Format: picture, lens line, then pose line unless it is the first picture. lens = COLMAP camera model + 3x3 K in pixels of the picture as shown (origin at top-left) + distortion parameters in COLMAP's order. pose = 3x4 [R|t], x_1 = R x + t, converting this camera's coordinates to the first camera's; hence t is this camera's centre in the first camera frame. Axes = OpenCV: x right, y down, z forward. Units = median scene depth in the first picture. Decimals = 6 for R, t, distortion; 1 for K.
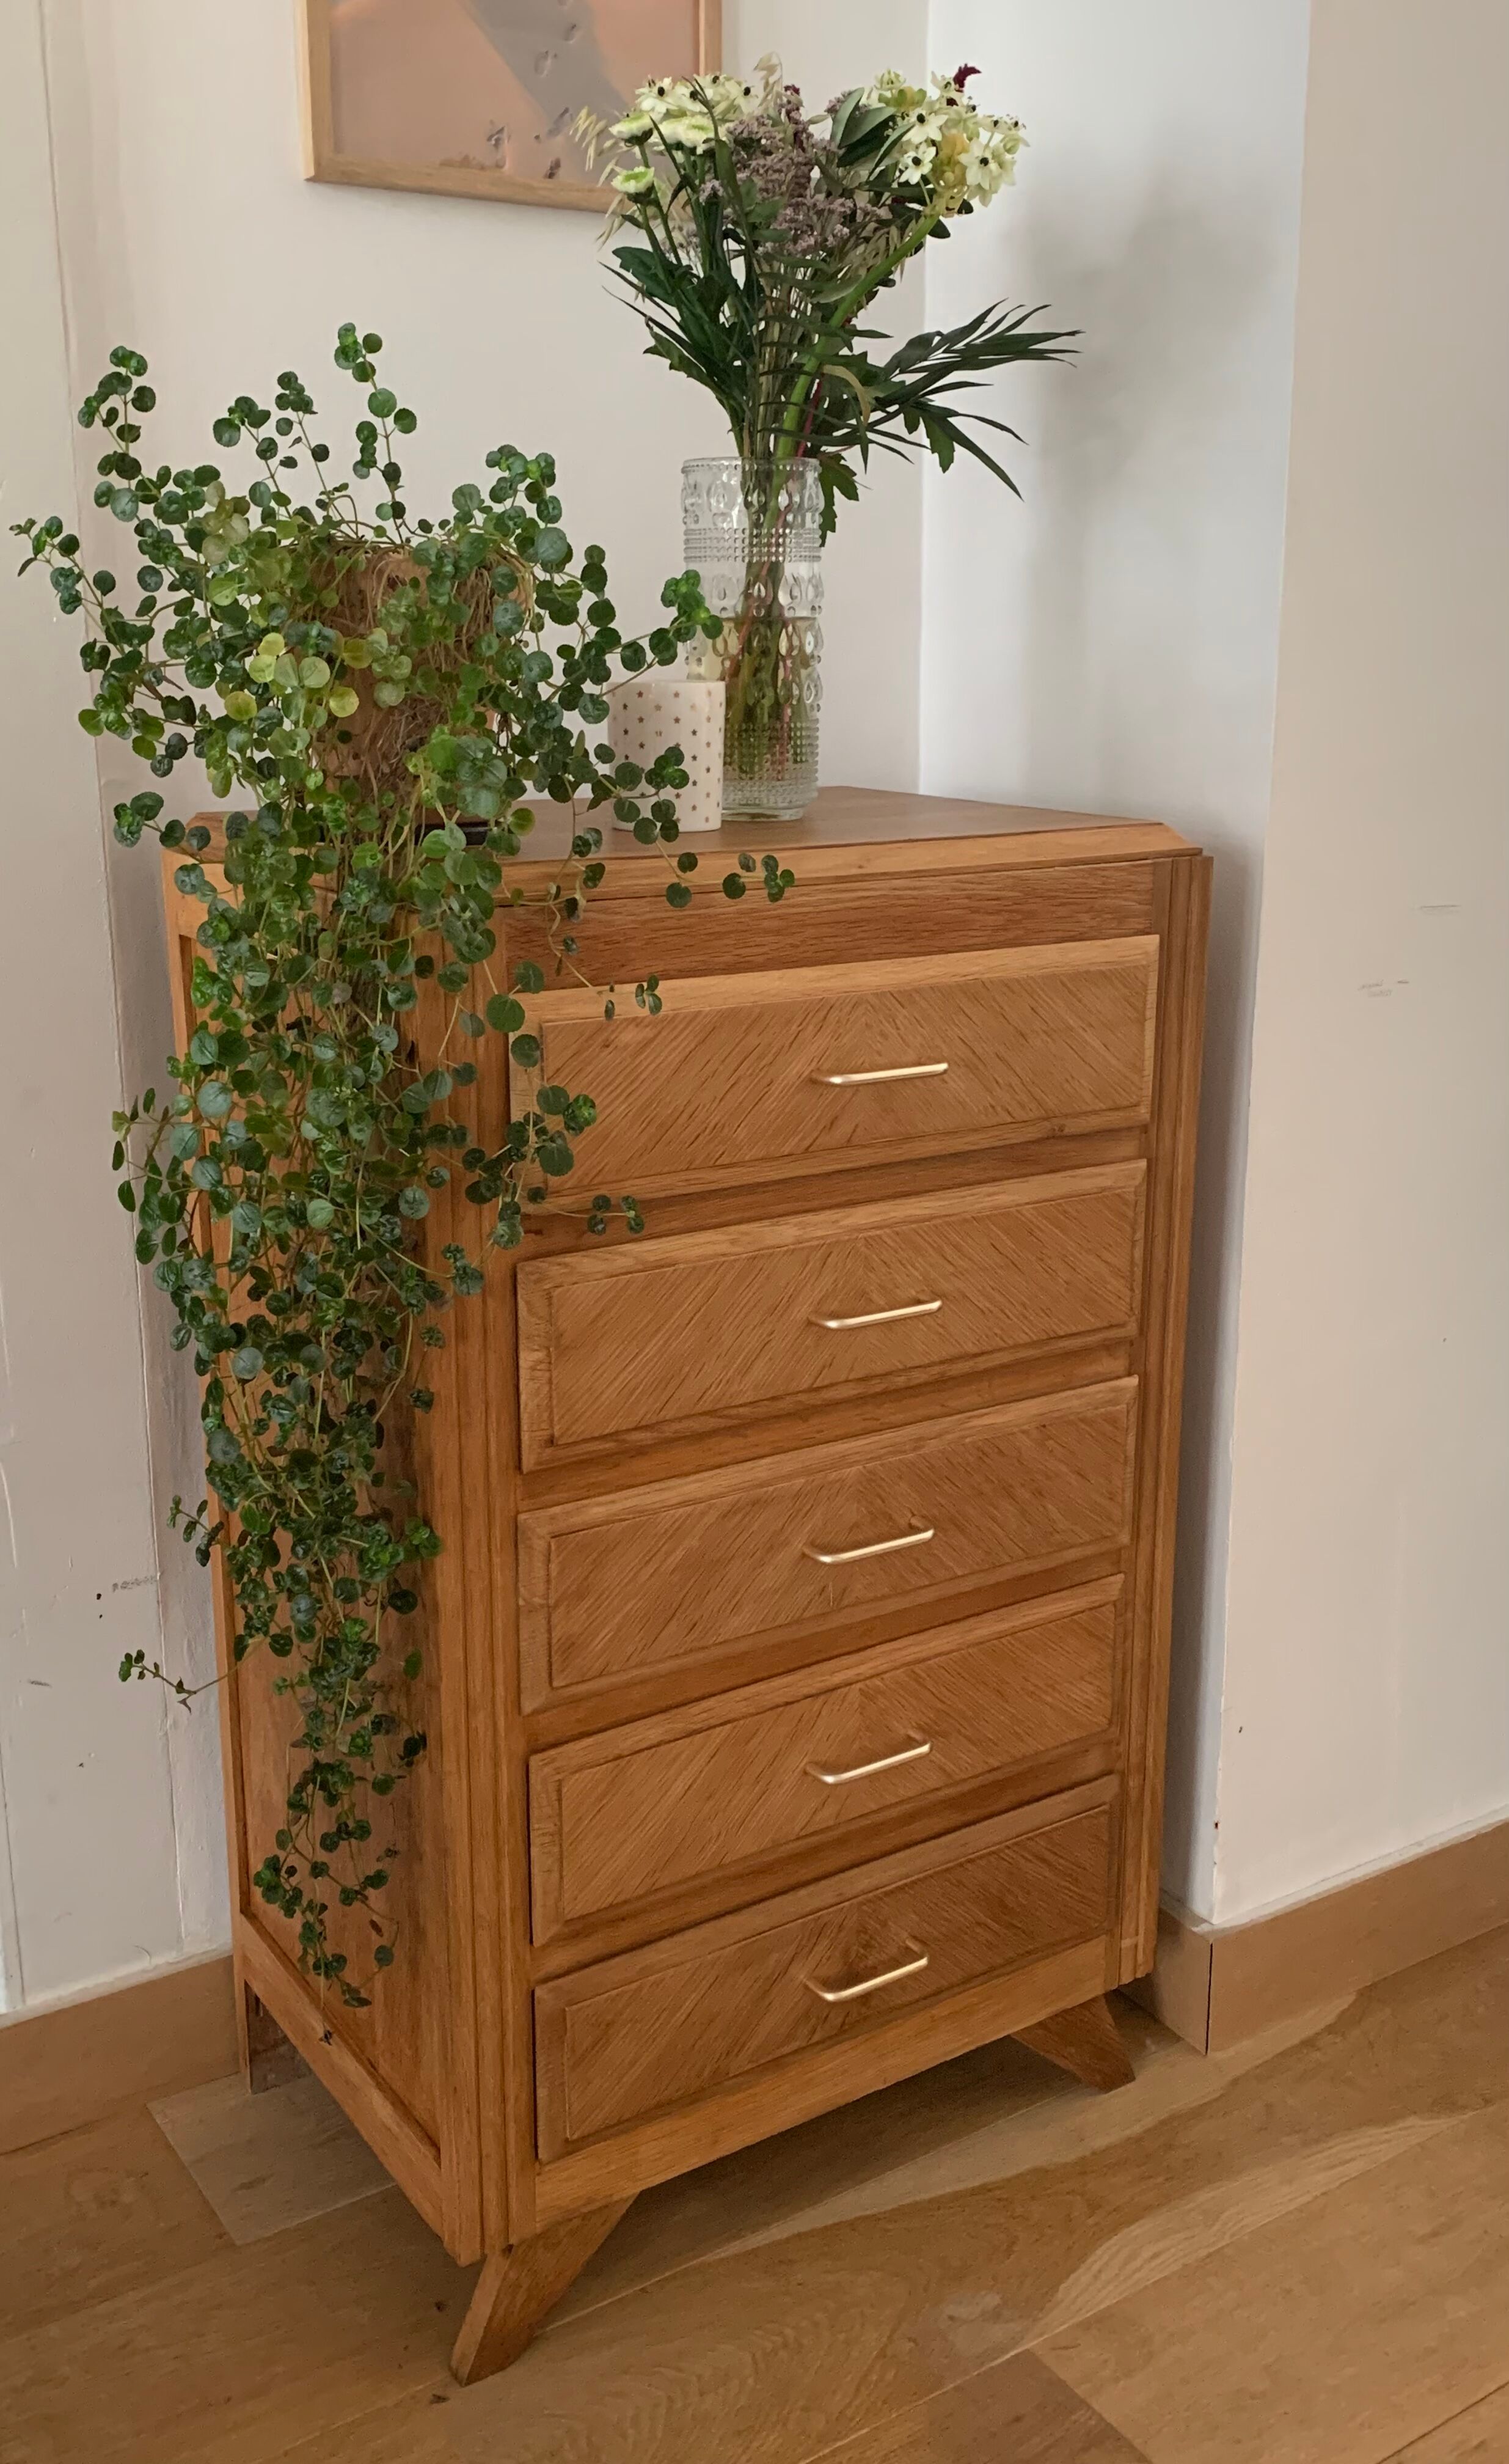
lens RADIAL K [[2231.7, 0, 766.5], [0, 2231.7, 1204.2], [0, 0, 1]] dist [0.138373, -0.364558]
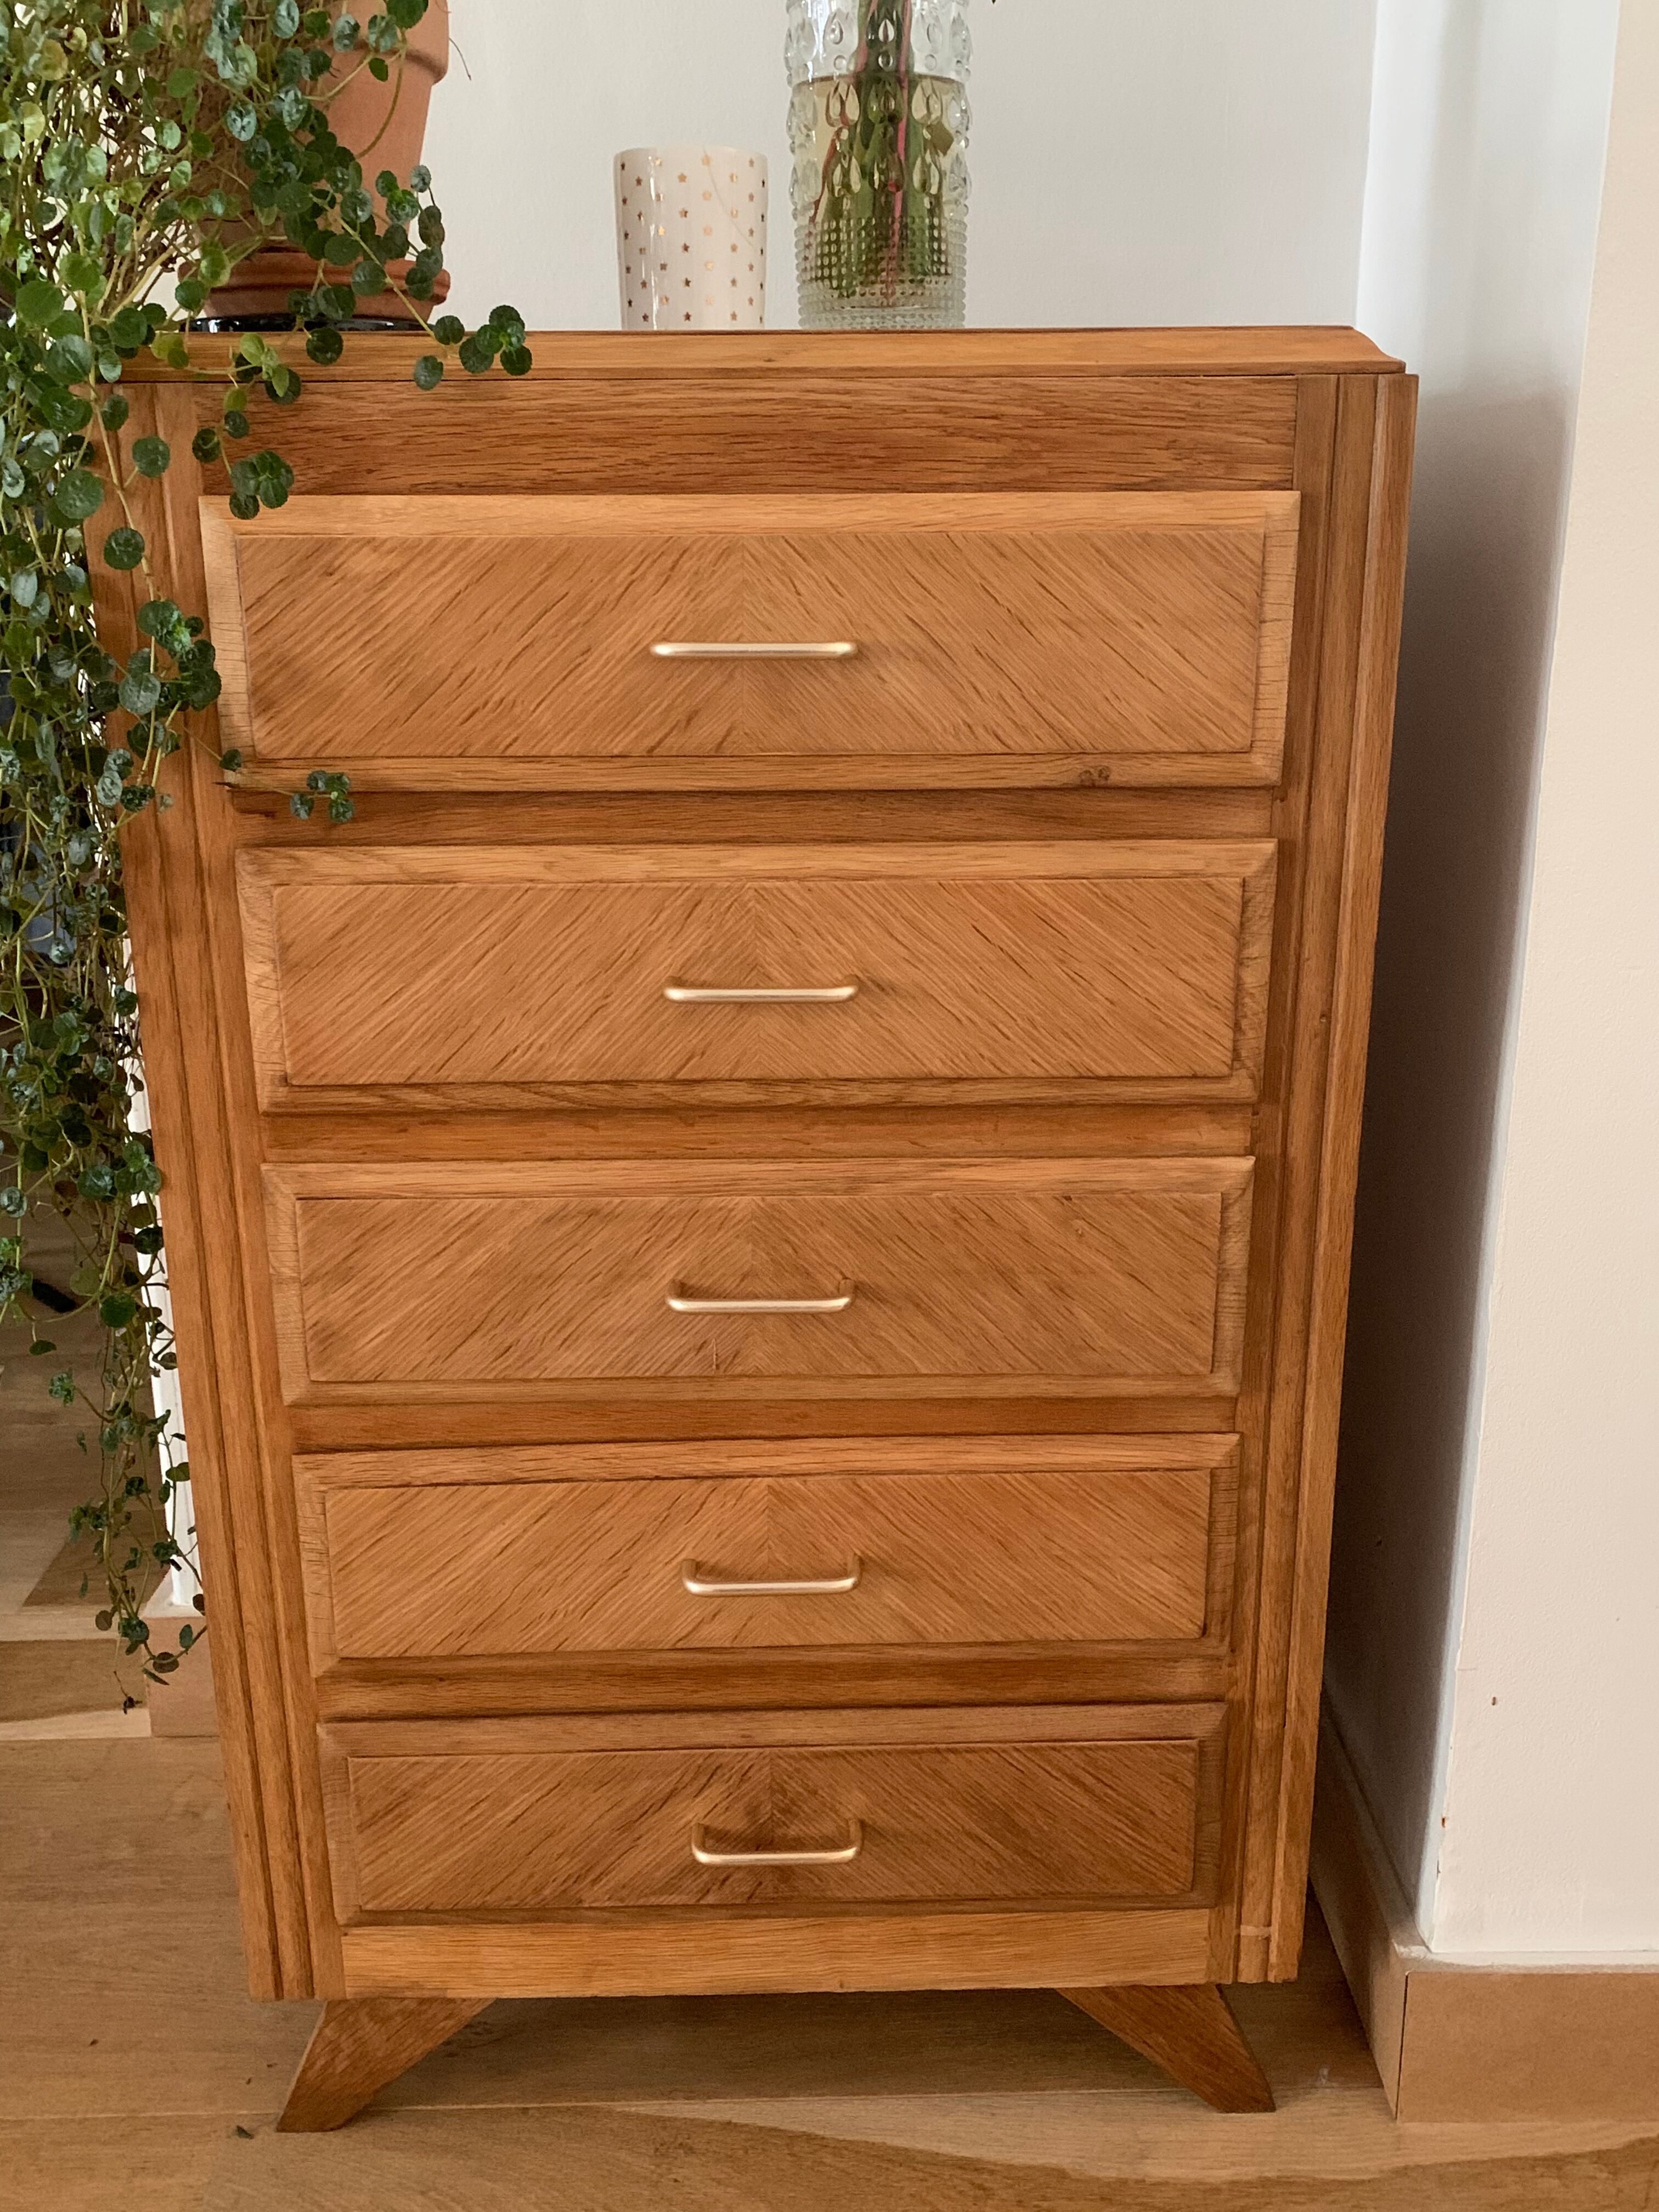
lens RADIAL K [[1954.8, 0, 828.1], [0, 1954.8, 1106.7], [0, 0, 1]] dist [0.116138, -0.254330]
pose [[0.844261, 0.147344, -0.515279, 0.395149], [-0.124163, 0.989081, 0.079392, 0.031160], [0.521351, -0.003049, 0.853337, 0.443278]]
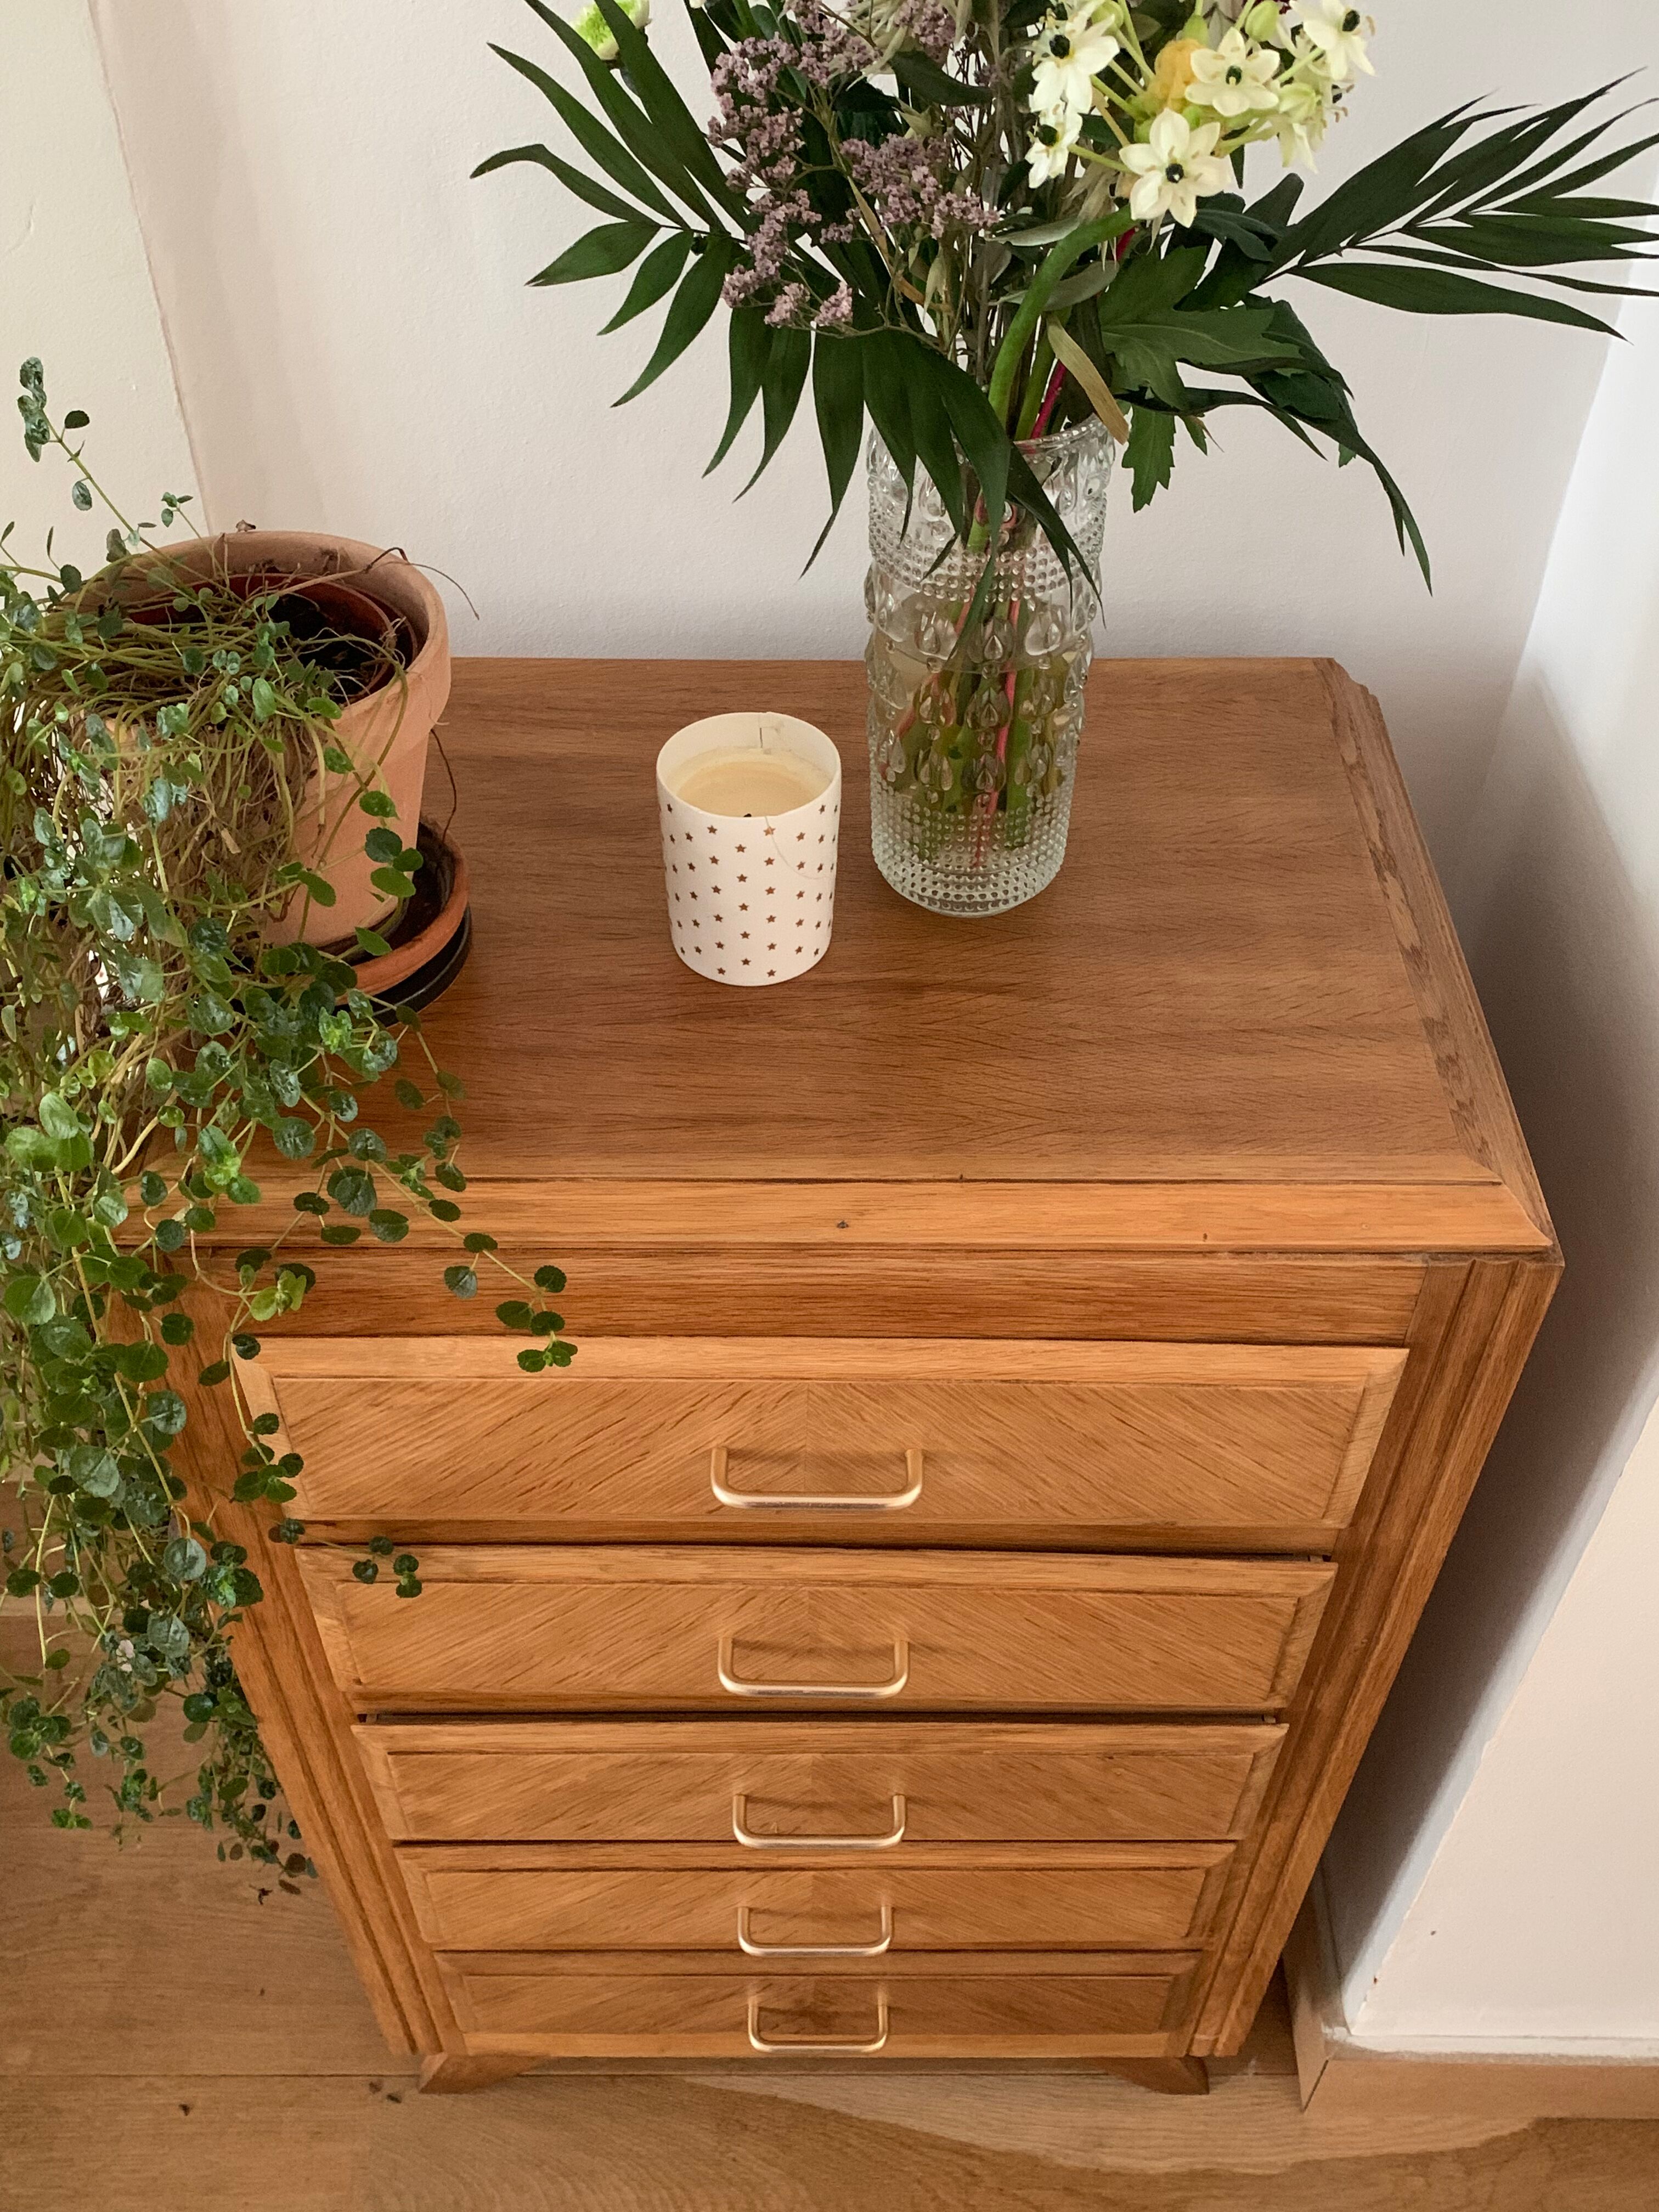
lens RADIAL K [[1971.4, 0, 826.2], [0, 1971.4, 1080.1], [0, 0, 1]] dist [0.118145, -0.270711]
pose [[0.831693, 0.387924, -0.397244, 0.236721], [-0.140676, 0.839328, 0.525109, -0.458838], [0.537120, -0.380847, 0.752634, 0.548352]]
